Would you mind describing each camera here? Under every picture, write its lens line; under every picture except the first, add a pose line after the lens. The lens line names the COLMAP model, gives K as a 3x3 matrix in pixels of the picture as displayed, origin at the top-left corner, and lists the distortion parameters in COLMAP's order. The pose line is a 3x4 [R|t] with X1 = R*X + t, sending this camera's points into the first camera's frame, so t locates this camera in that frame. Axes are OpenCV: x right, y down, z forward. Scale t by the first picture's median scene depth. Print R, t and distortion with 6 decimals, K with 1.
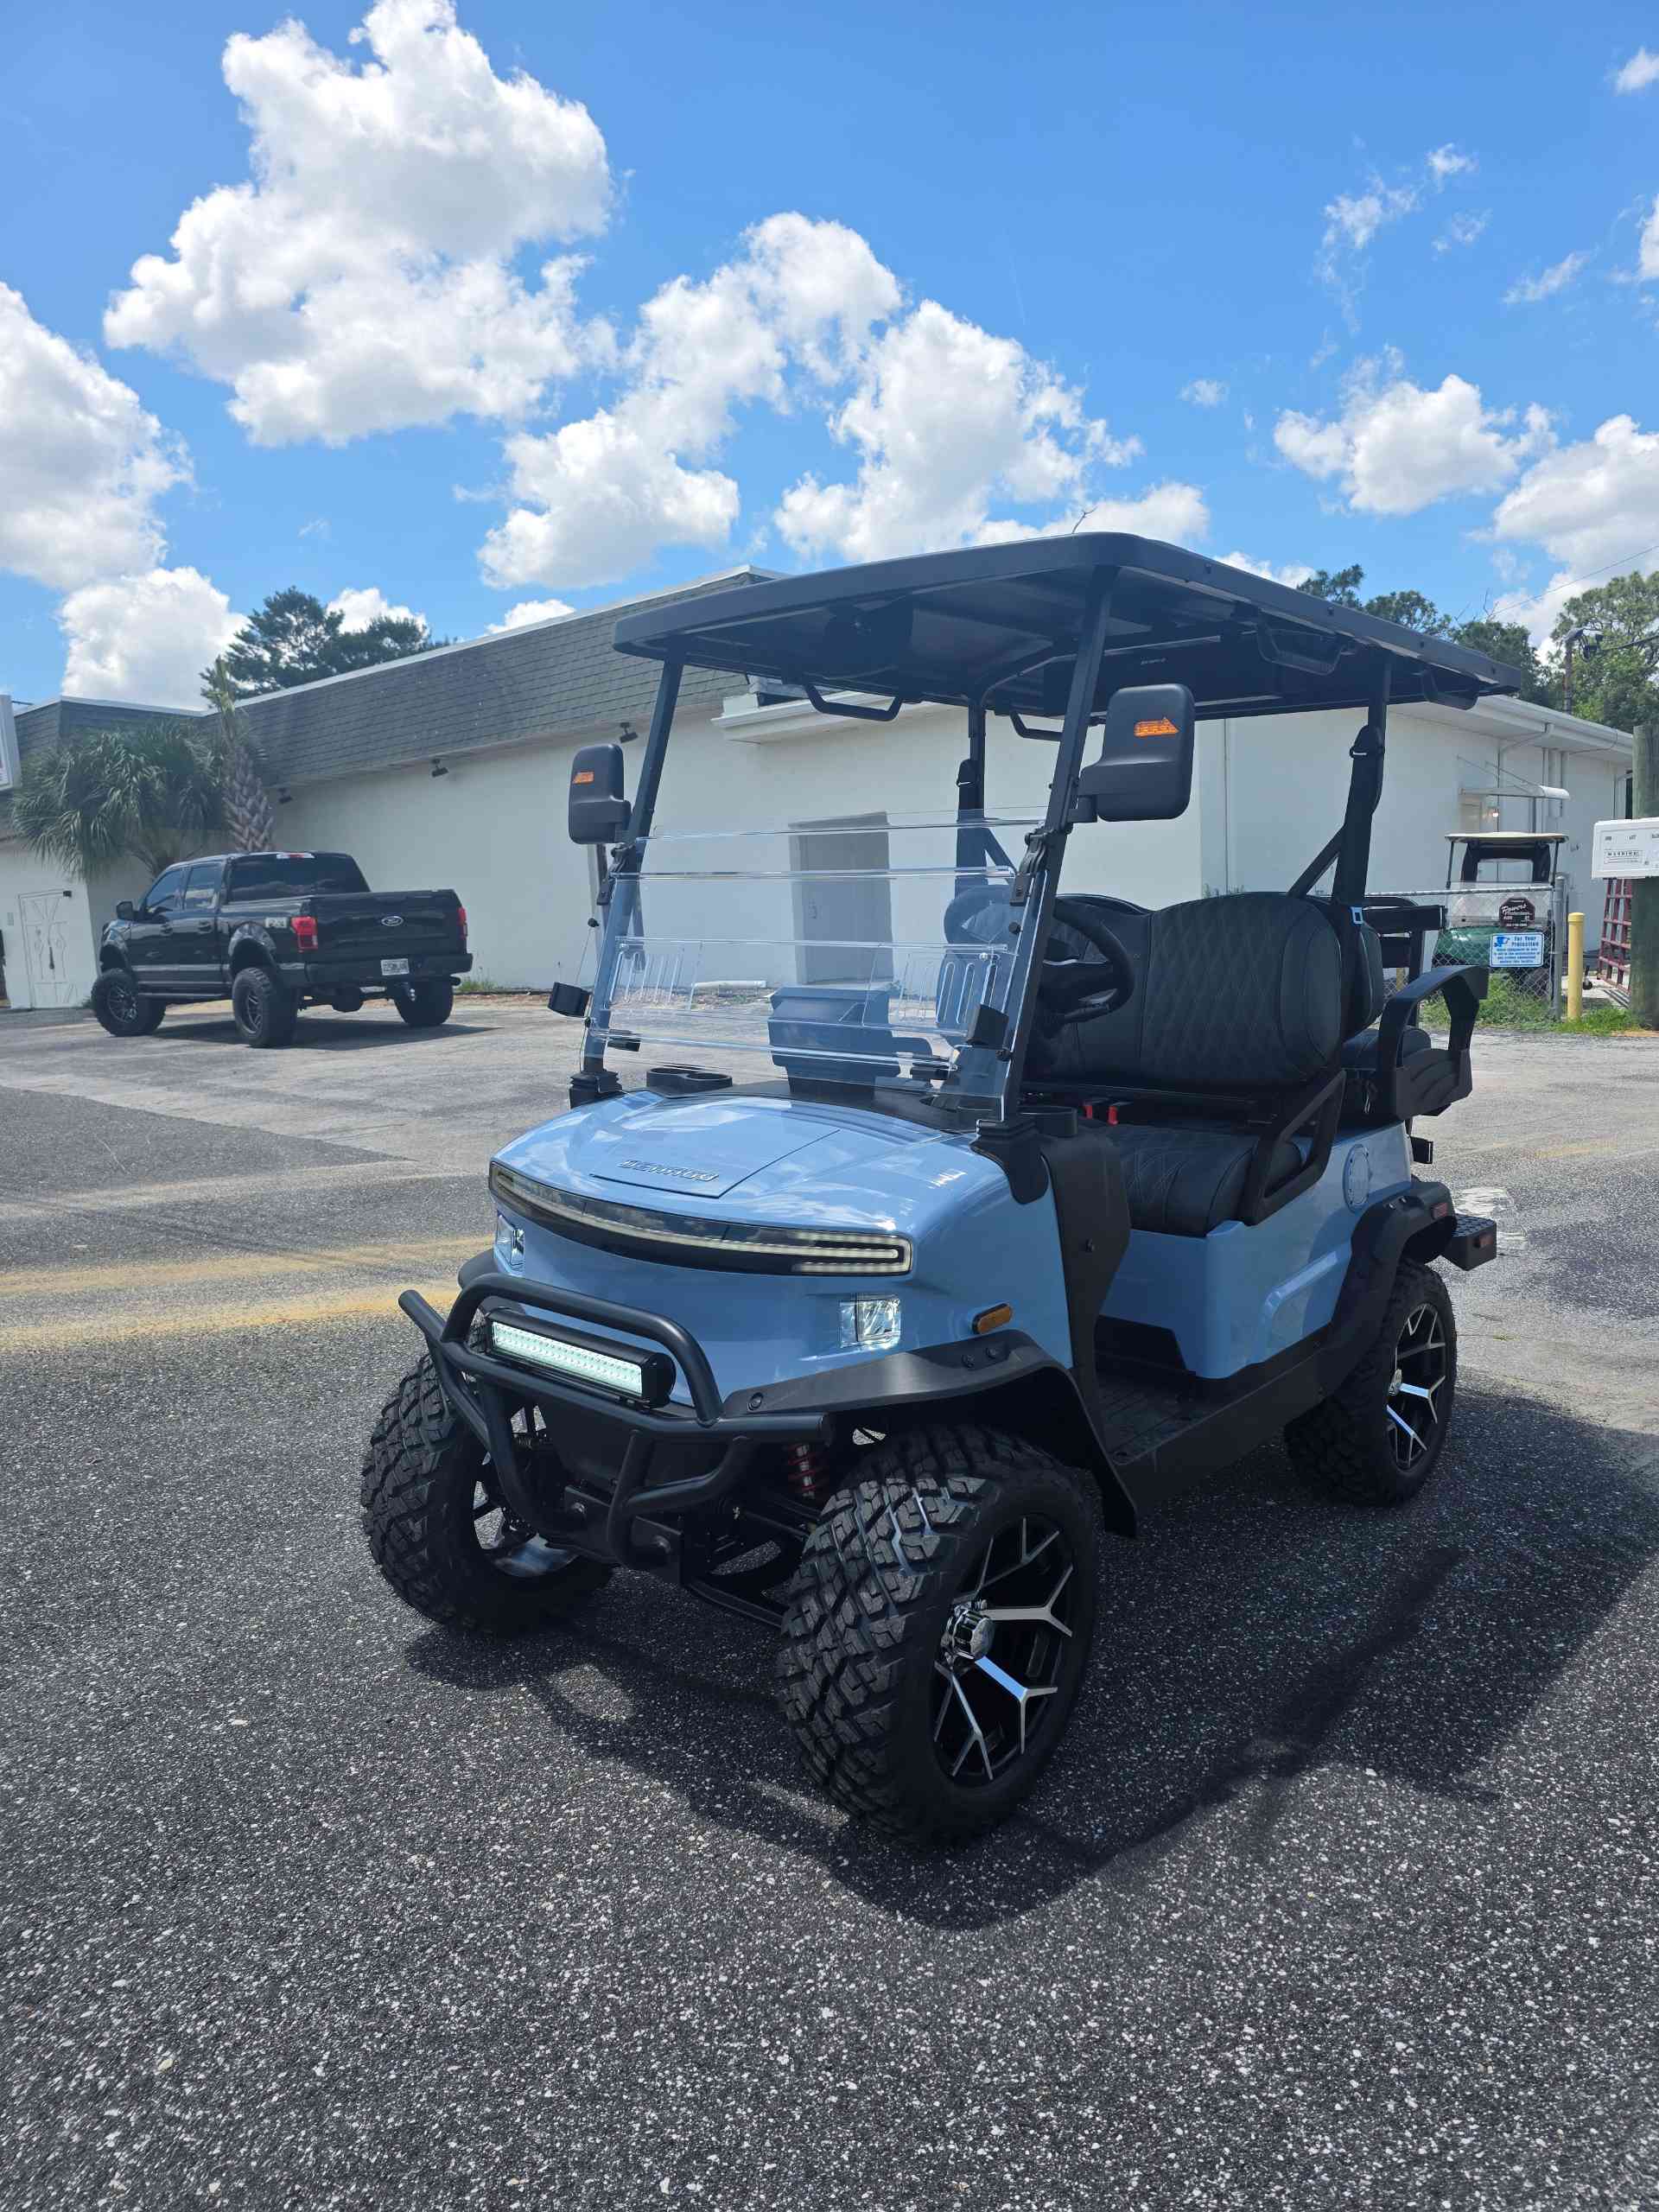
lens RADIAL K [[1560.5, 0, 834.6], [0, 1560.5, 1133.3], [0, 0, 1]] dist [0.069690, -0.075672]
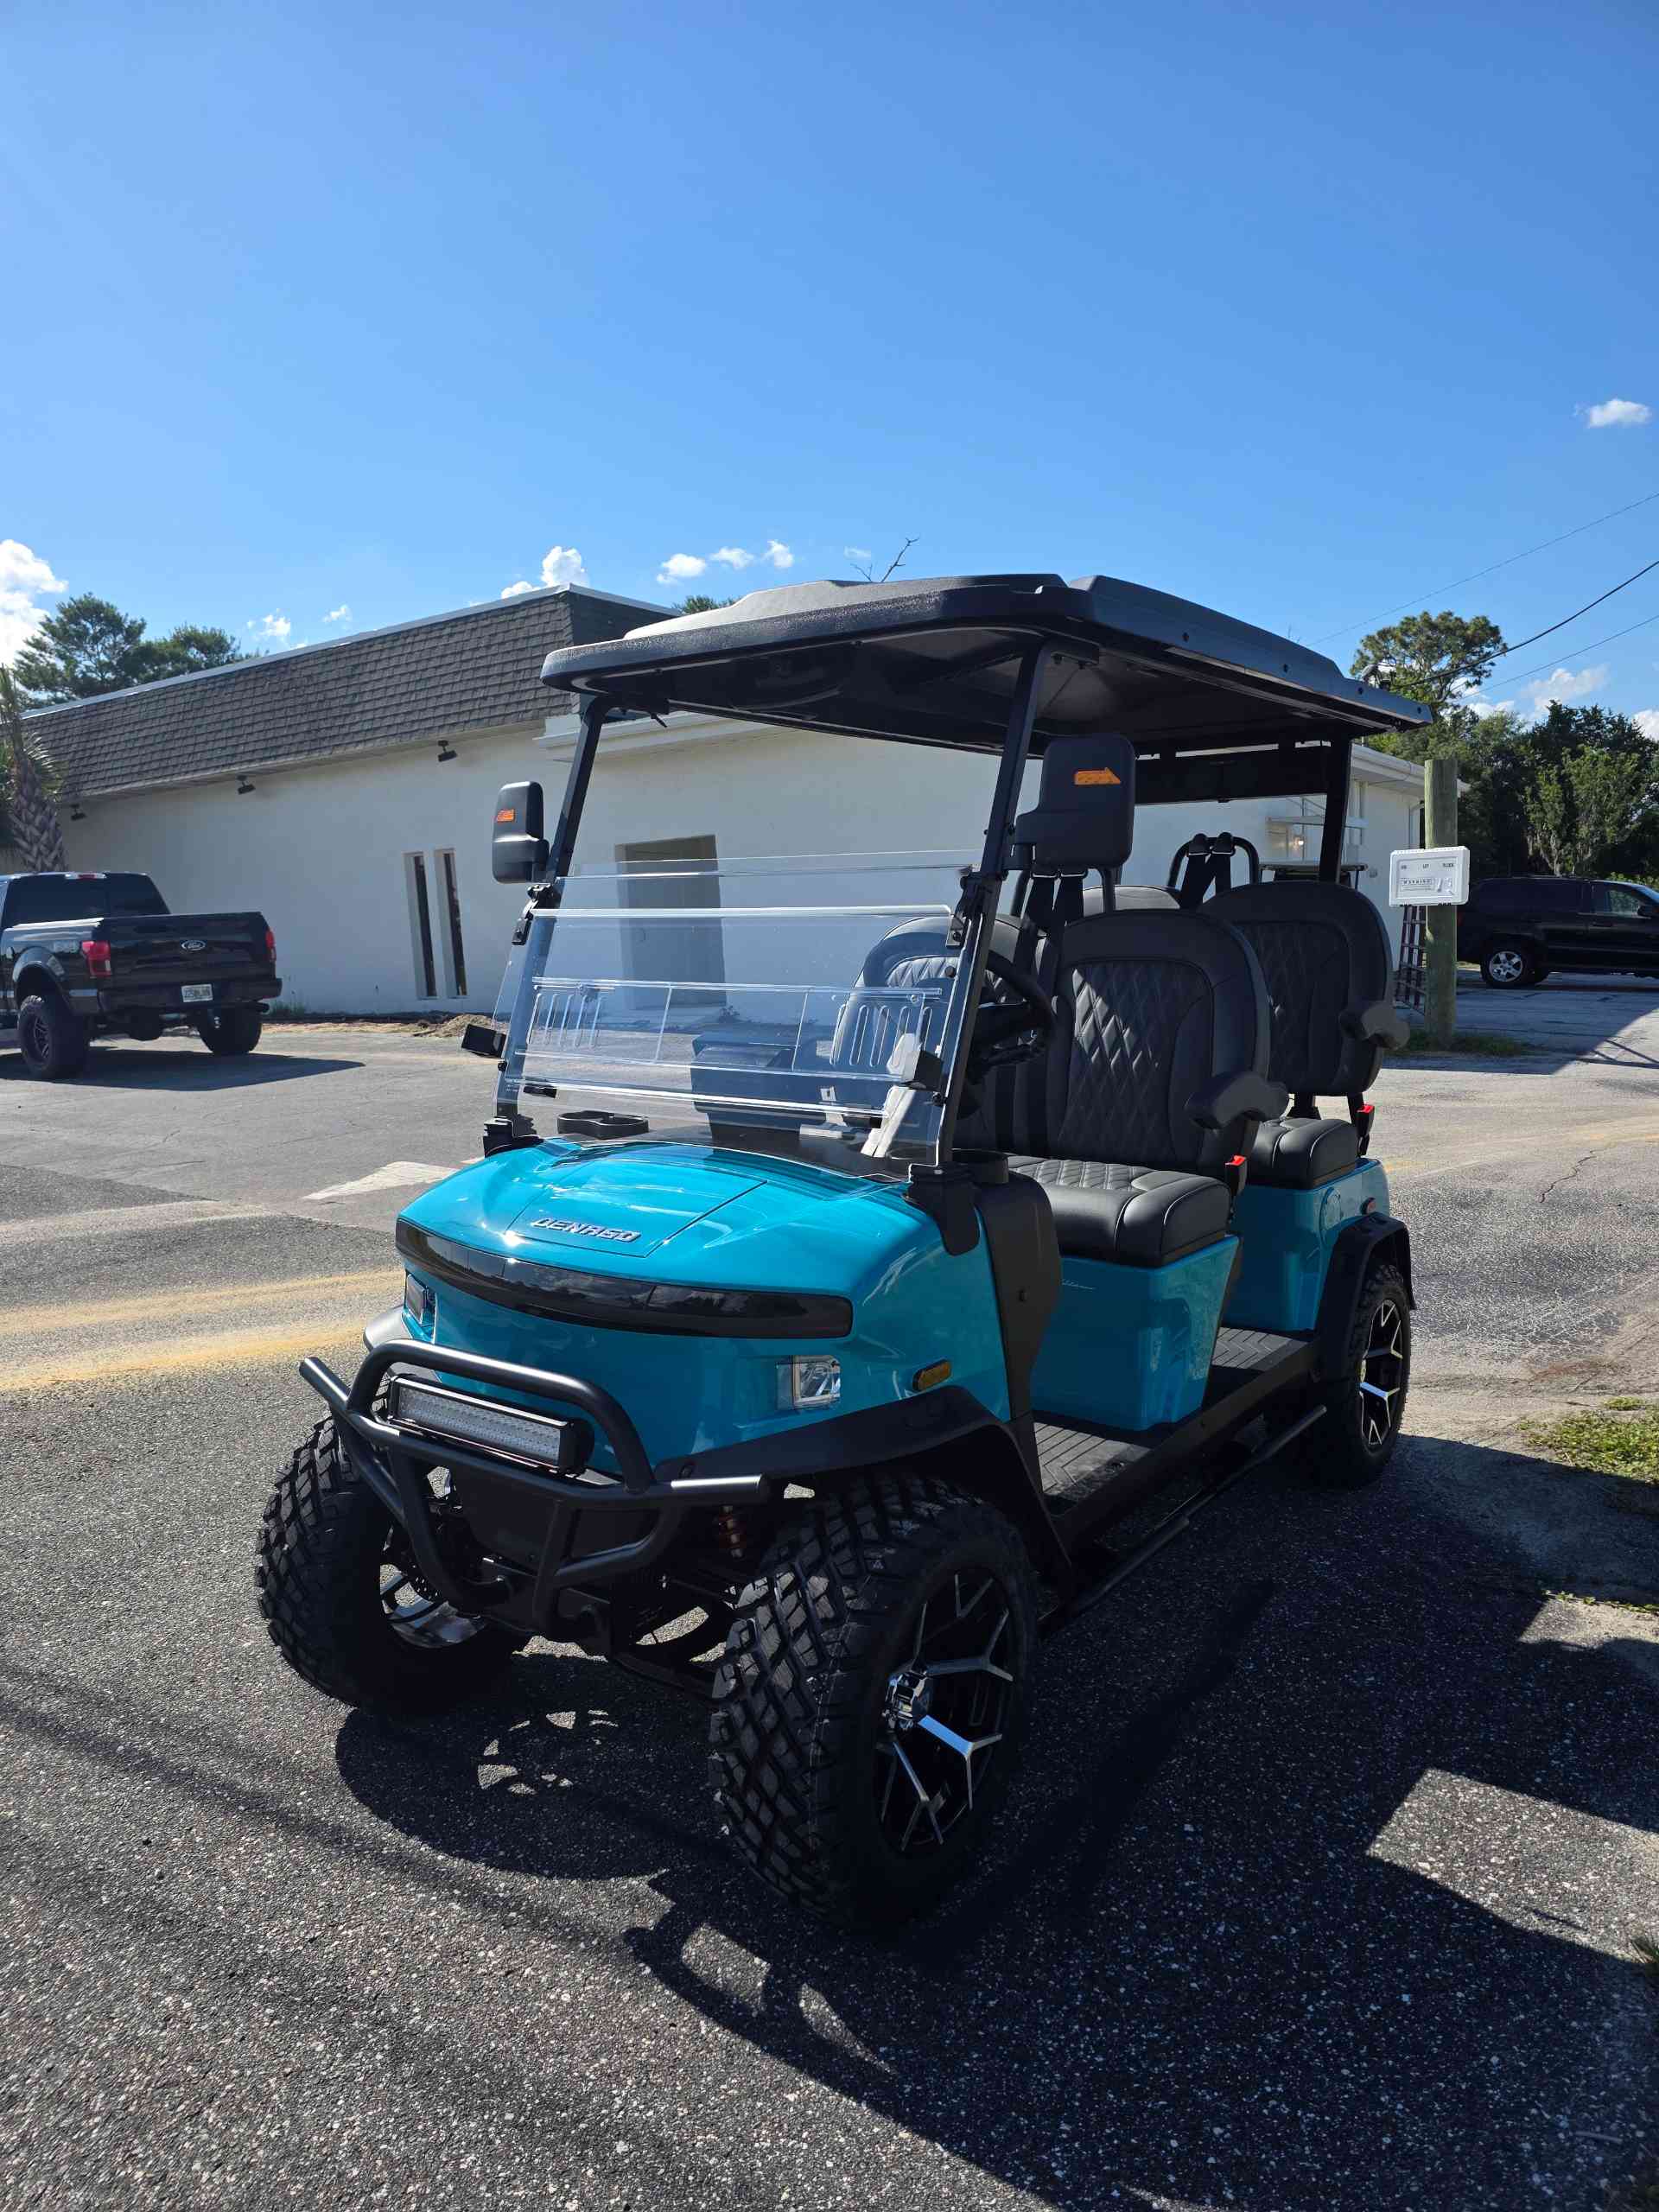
lens RADIAL K [[1563.4, 0, 848.8], [0, 1563.4, 1133.7], [0, 0, 1]] dist [0.062296, -0.069220]
pose [[0.993527, -0.014860, 0.112621, 0.028935], [0.016304, 0.999796, -0.011913, -0.023256], [-0.112421, 0.013672, 0.993567, 0.047892]]
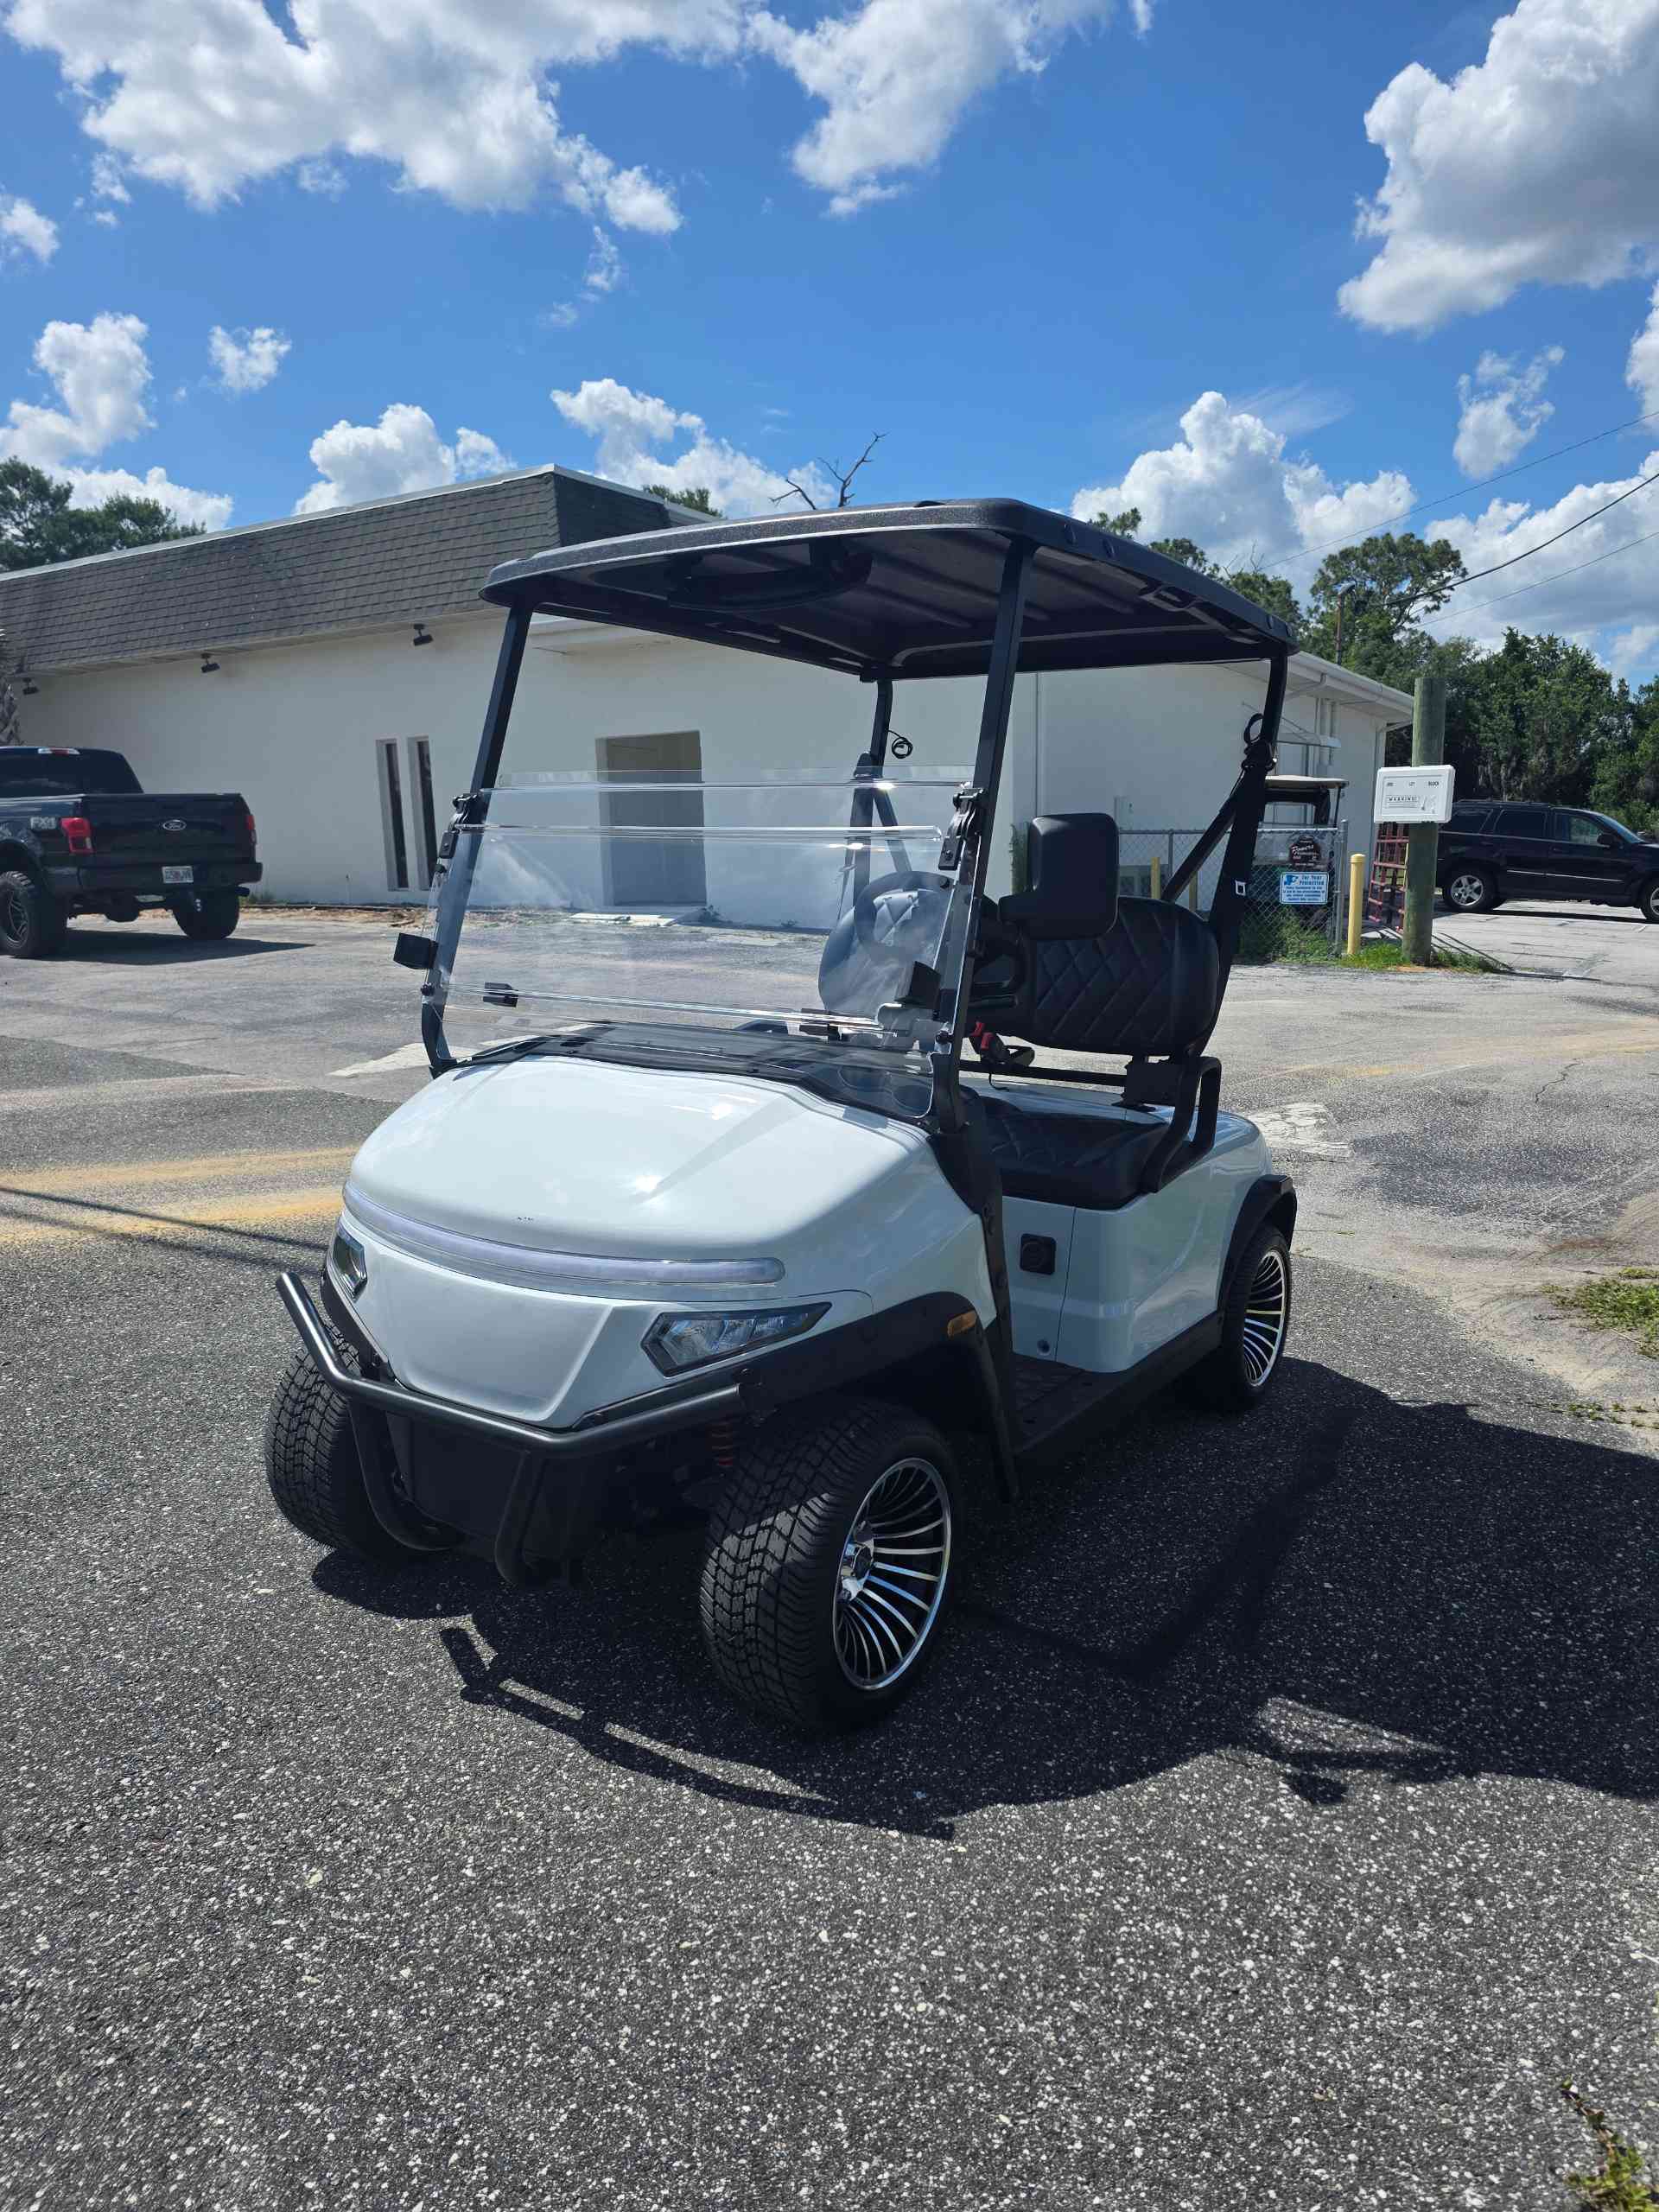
lens RADIAL K [[1561.5, 0, 856.1], [0, 1561.5, 1157.3], [0, 0, 1]] dist [0.068064, -0.073012]
pose [[0.987933, -0.000627, 0.154881, -0.200898], [-0.008403, 0.998302, 0.057638, 0.041969], [-0.154654, -0.058244, 0.986250, -0.051755]]
